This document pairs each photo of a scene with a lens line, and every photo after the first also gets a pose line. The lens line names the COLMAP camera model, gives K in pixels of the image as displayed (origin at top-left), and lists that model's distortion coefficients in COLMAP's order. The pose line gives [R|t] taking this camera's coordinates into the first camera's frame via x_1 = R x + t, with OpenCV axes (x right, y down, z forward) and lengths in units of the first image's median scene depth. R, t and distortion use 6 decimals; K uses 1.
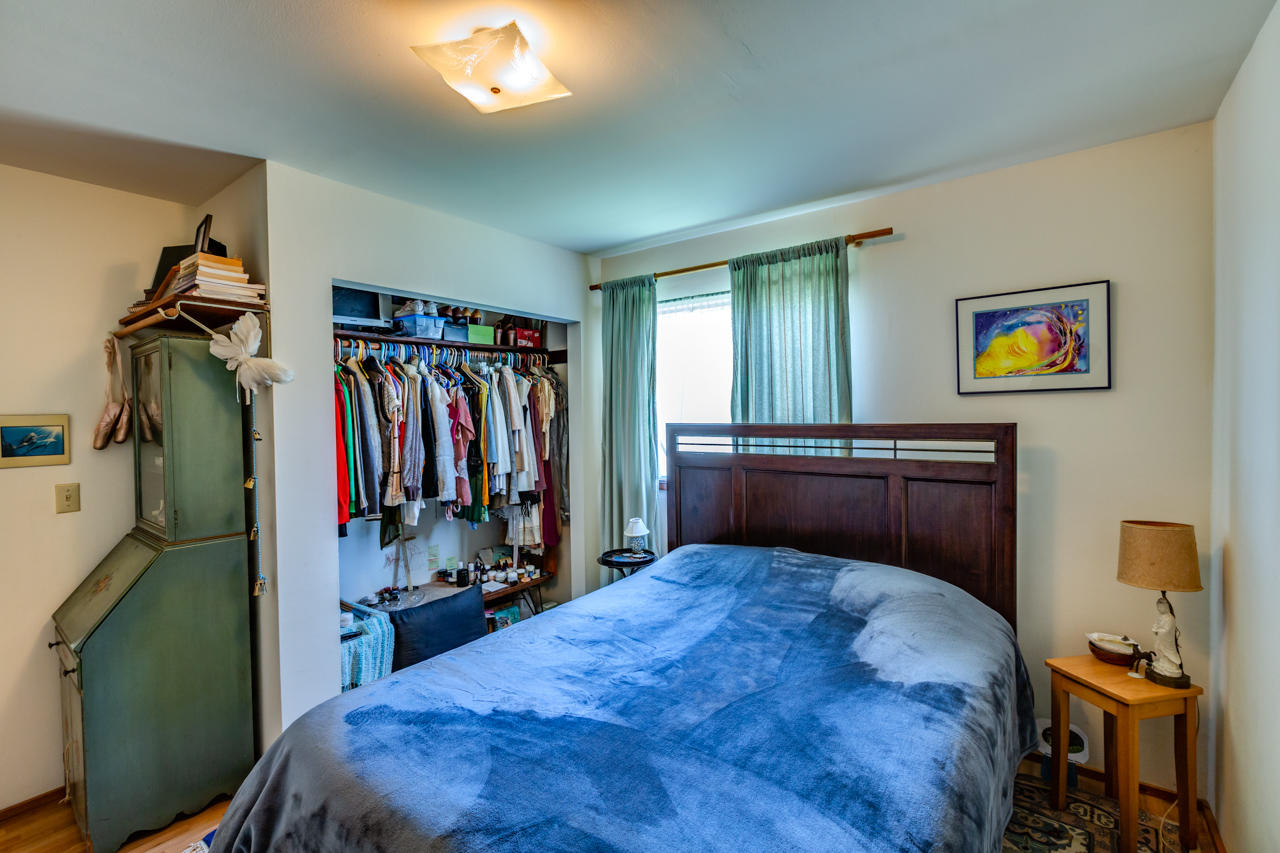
lens RADIAL K [[568.9, 0, 642.4], [0, 568.9, 420.3], [0, 0, 1]] dist [0.001288, -0.001345]
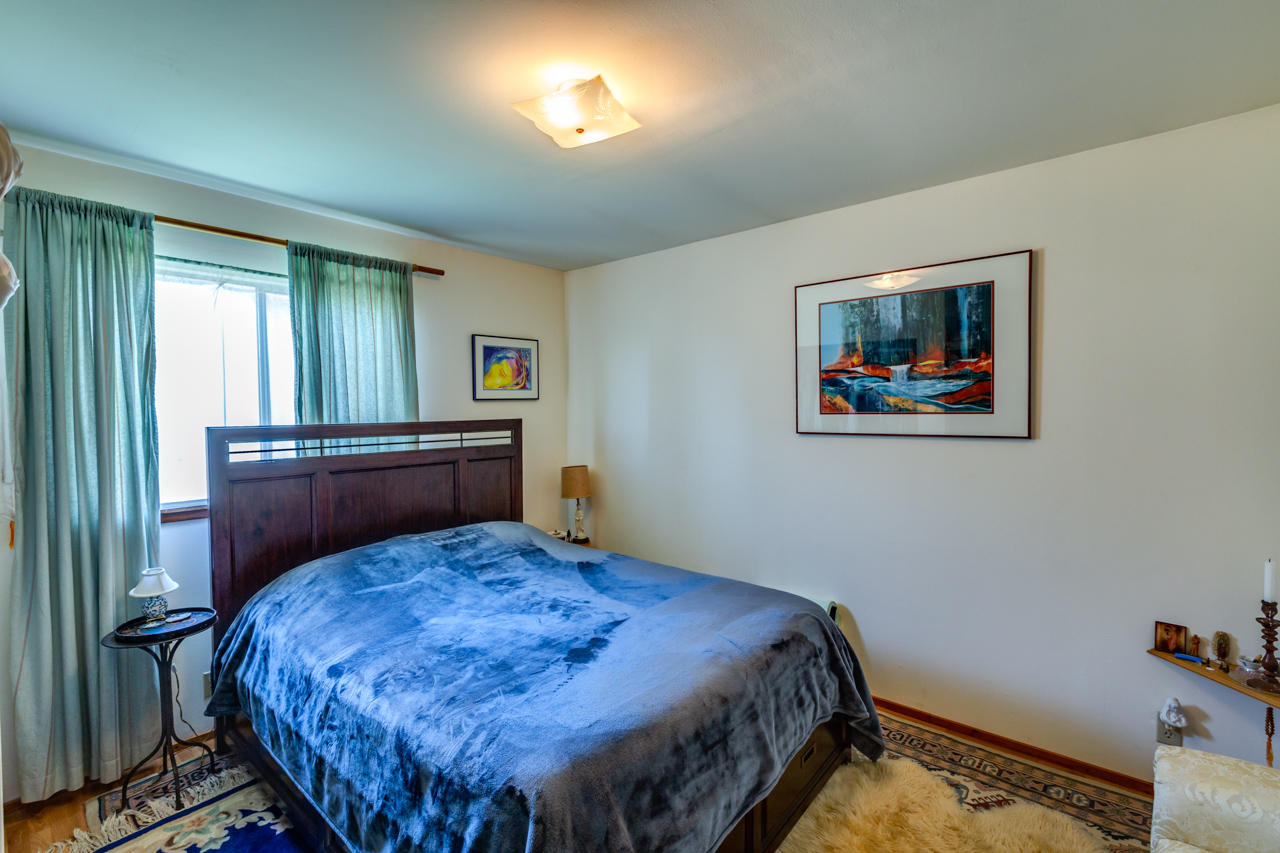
lens RADIAL K [[568.9, 0, 642.9], [0, 568.9, 423.0], [0, 0, 1]] dist [0.001288, -0.001345]
pose [[0.062387, -0.016386, 0.997917, -0.783057], [0.018834, 0.999706, 0.015237, -0.001160], [-0.997874, 0.017845, 0.062678, 0.440276]]
